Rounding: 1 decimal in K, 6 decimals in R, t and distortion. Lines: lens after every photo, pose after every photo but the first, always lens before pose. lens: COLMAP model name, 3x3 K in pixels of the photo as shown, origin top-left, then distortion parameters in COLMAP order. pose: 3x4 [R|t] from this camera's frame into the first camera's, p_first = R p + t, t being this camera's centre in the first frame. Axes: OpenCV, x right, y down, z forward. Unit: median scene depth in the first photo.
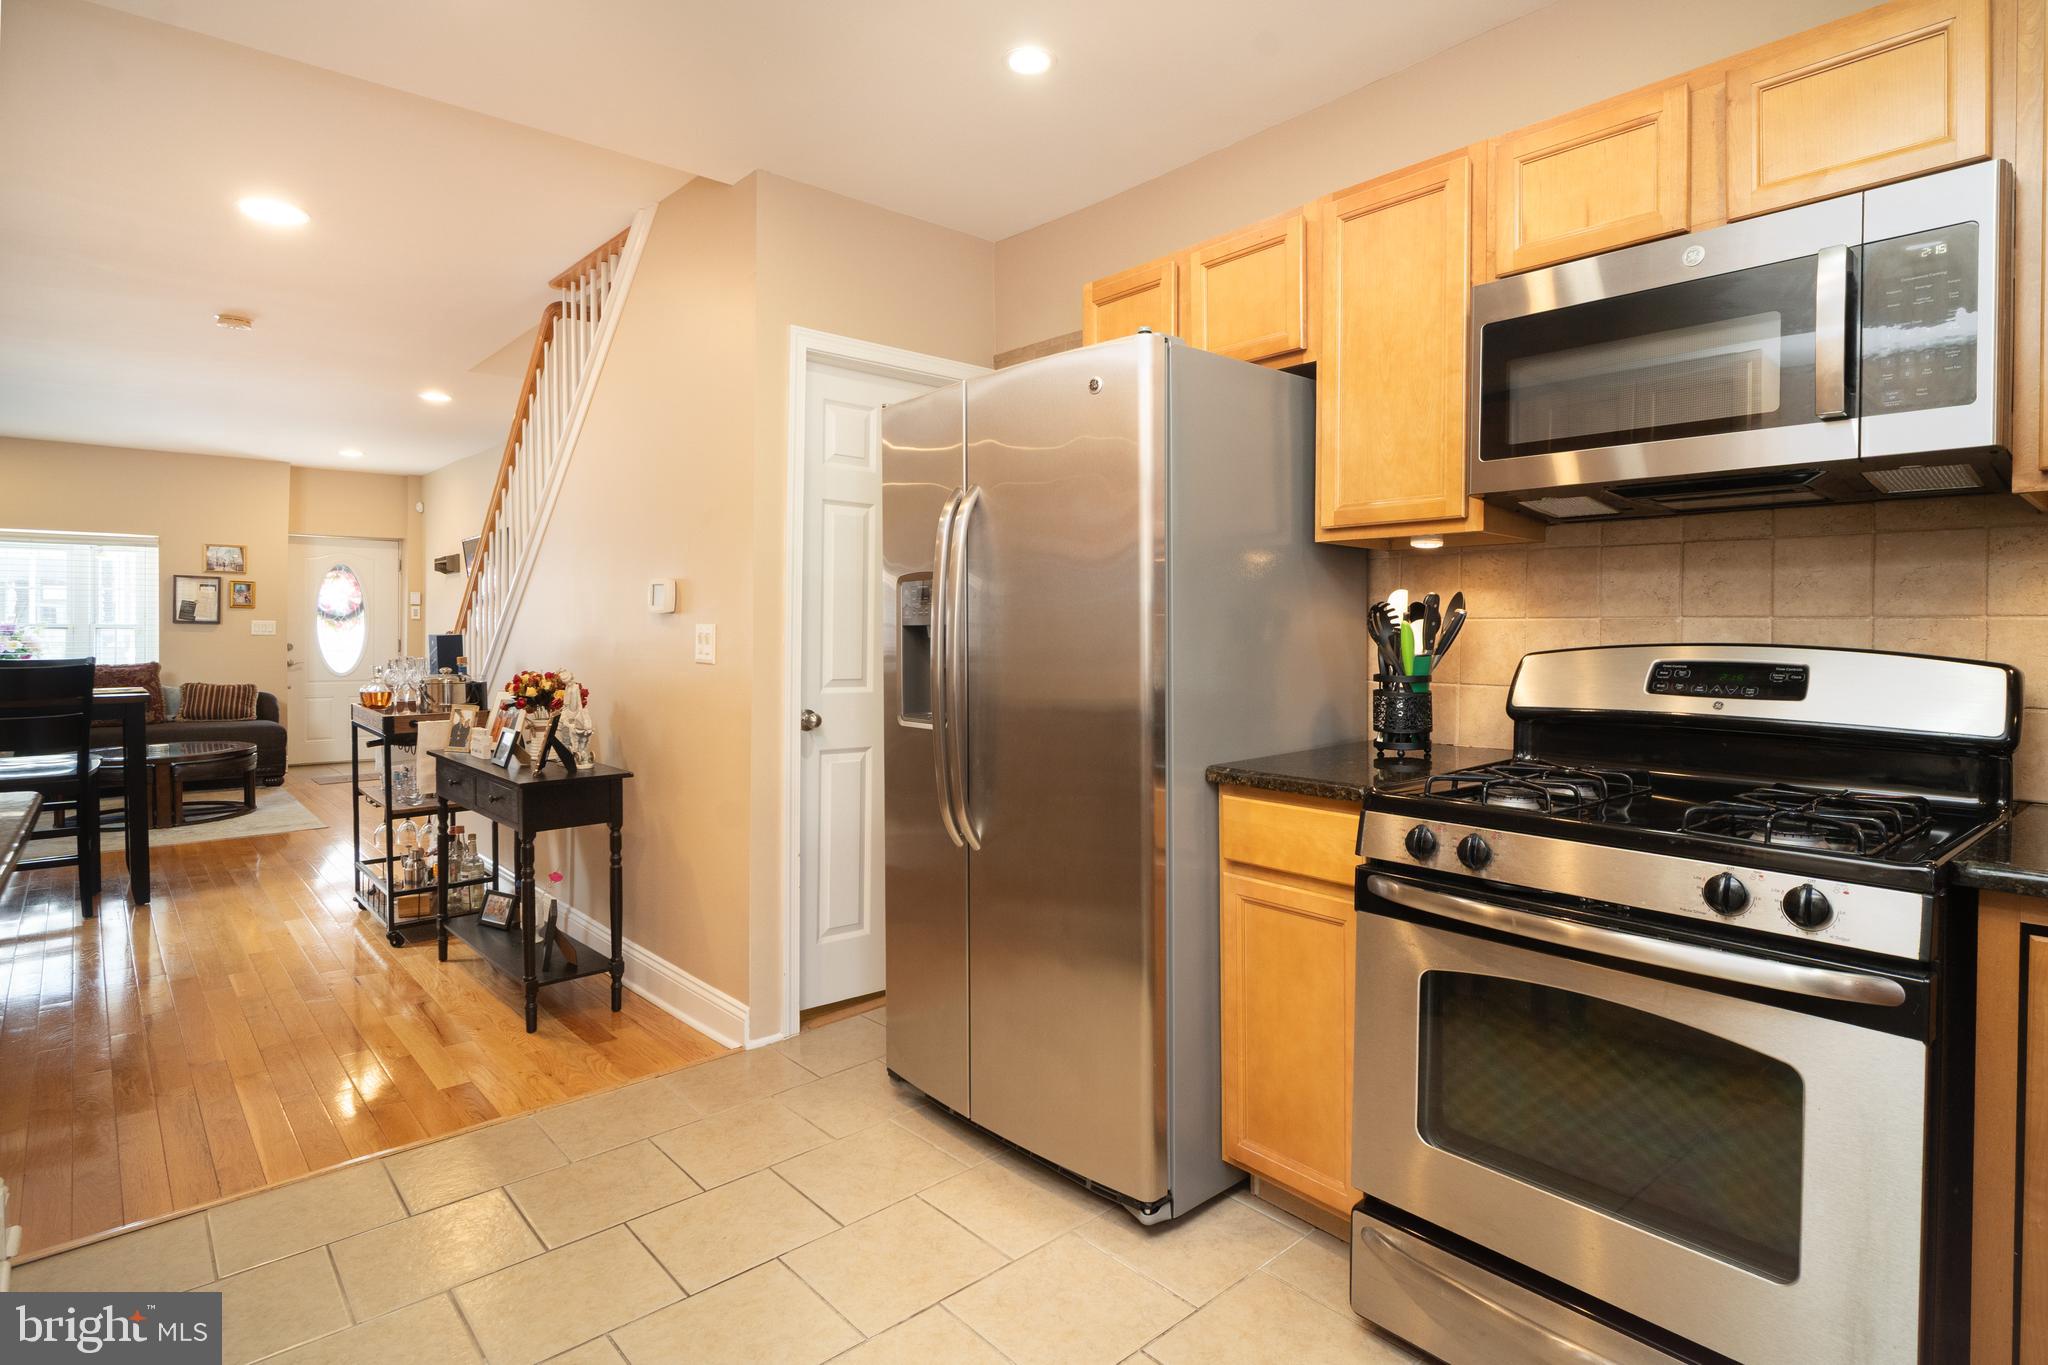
lens RADIAL K [[1048.0, 0, 1007.4], [0, 1048.0, 644.2], [0, 0, 1]] dist [0.004151, 0.000828]
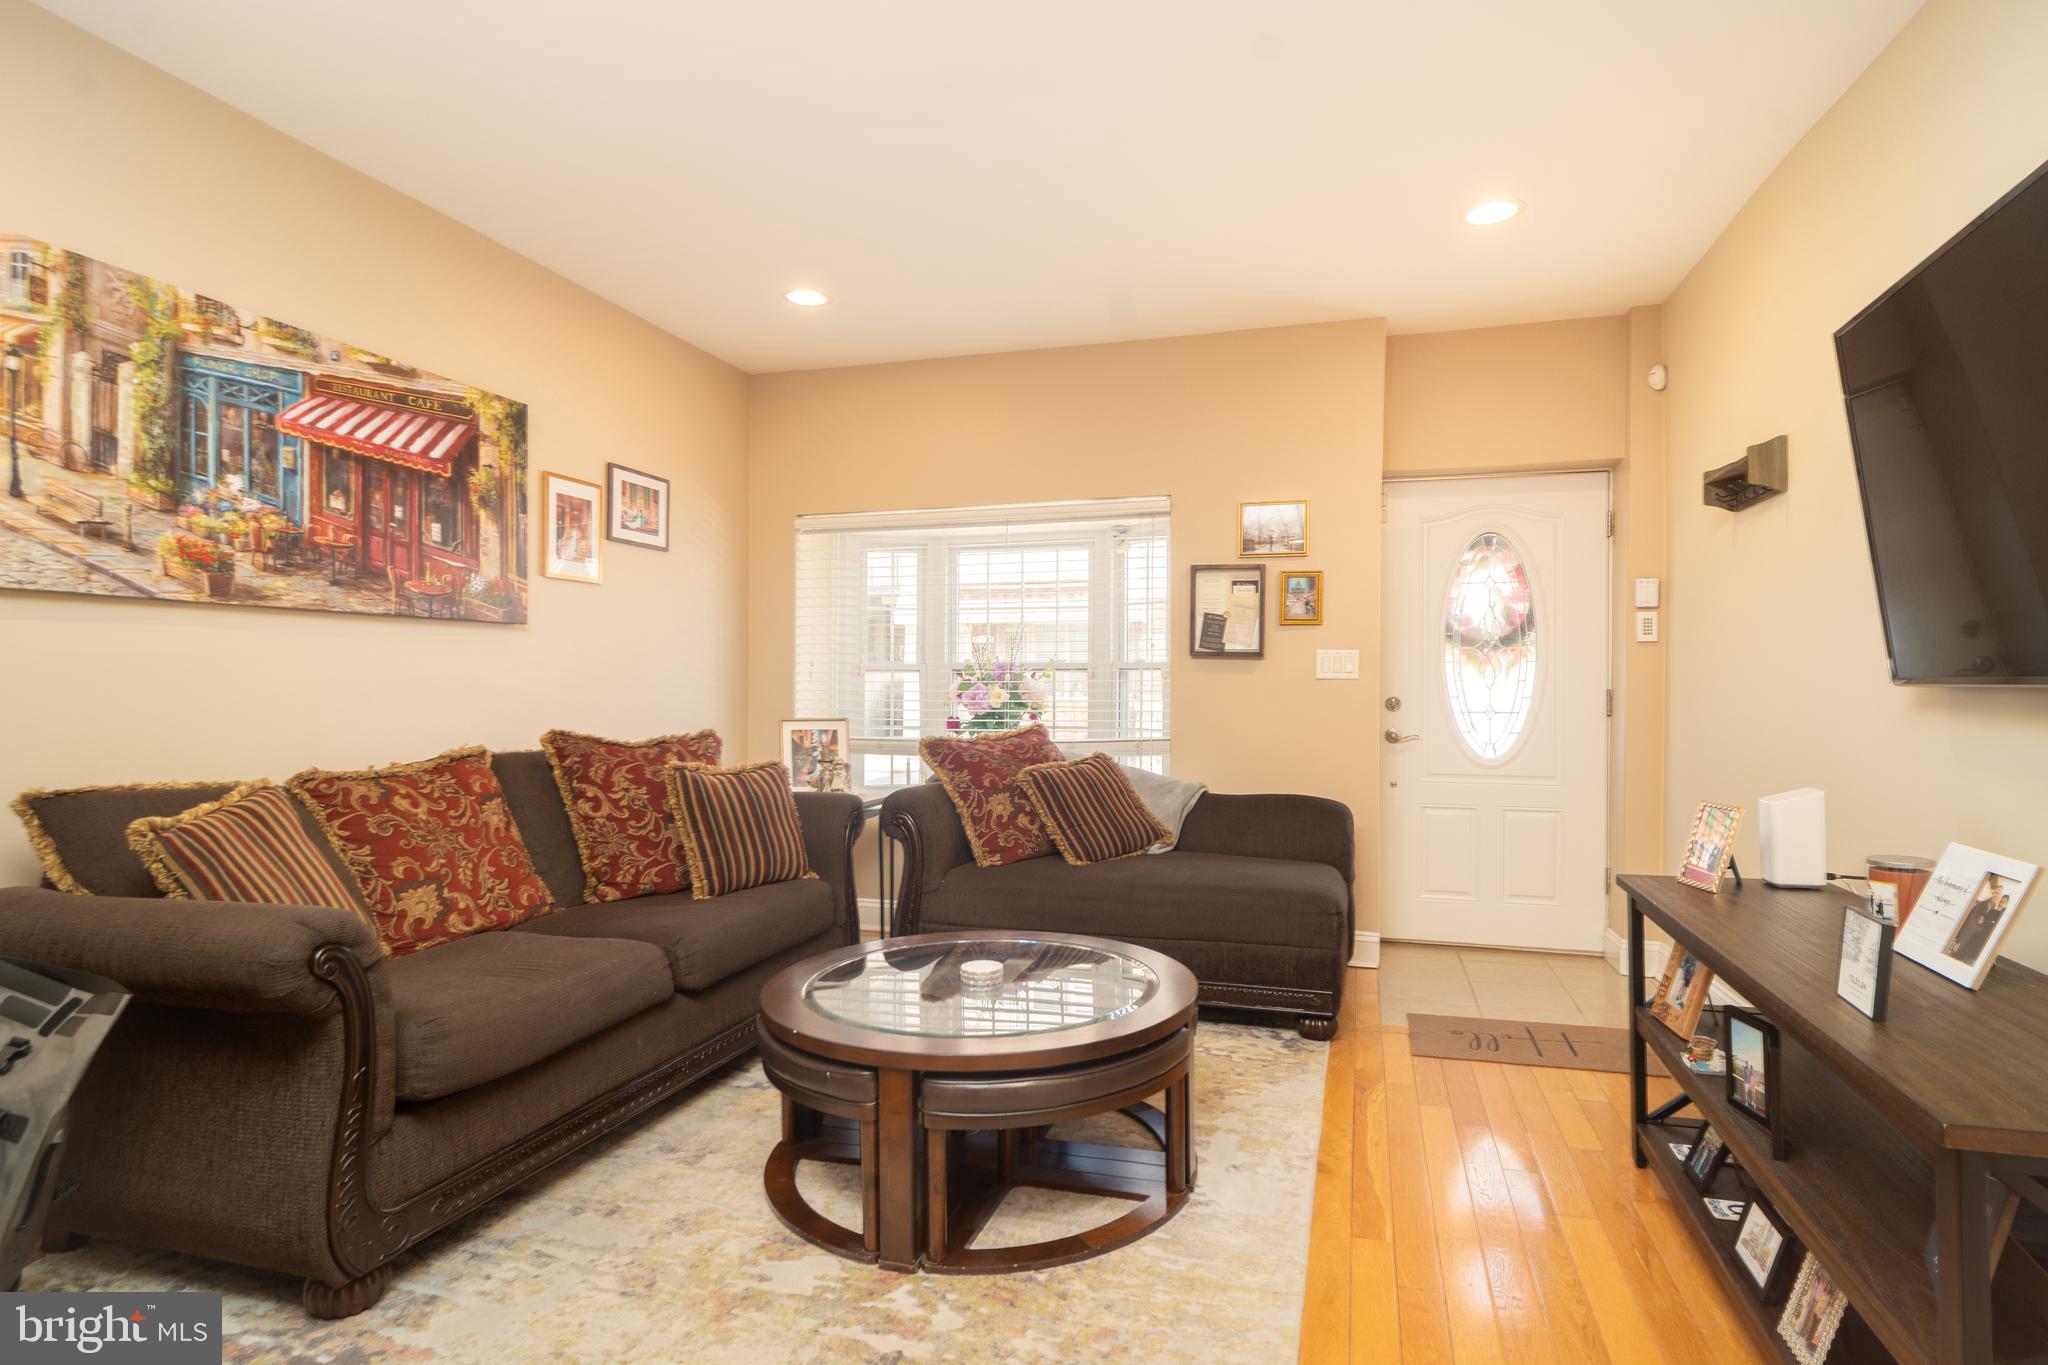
lens RADIAL K [[1048.0, 0, 1025.4], [0, 1048.0, 687.0], [0, 0, 1]] dist [0.004151, 0.000828]
pose [[0.518507, -0.005525, -0.855055, -0.368904], [-0.012029, 0.999833, -0.013755, 0.003759], [0.854989, 0.017418, 0.518354, 0.629682]]
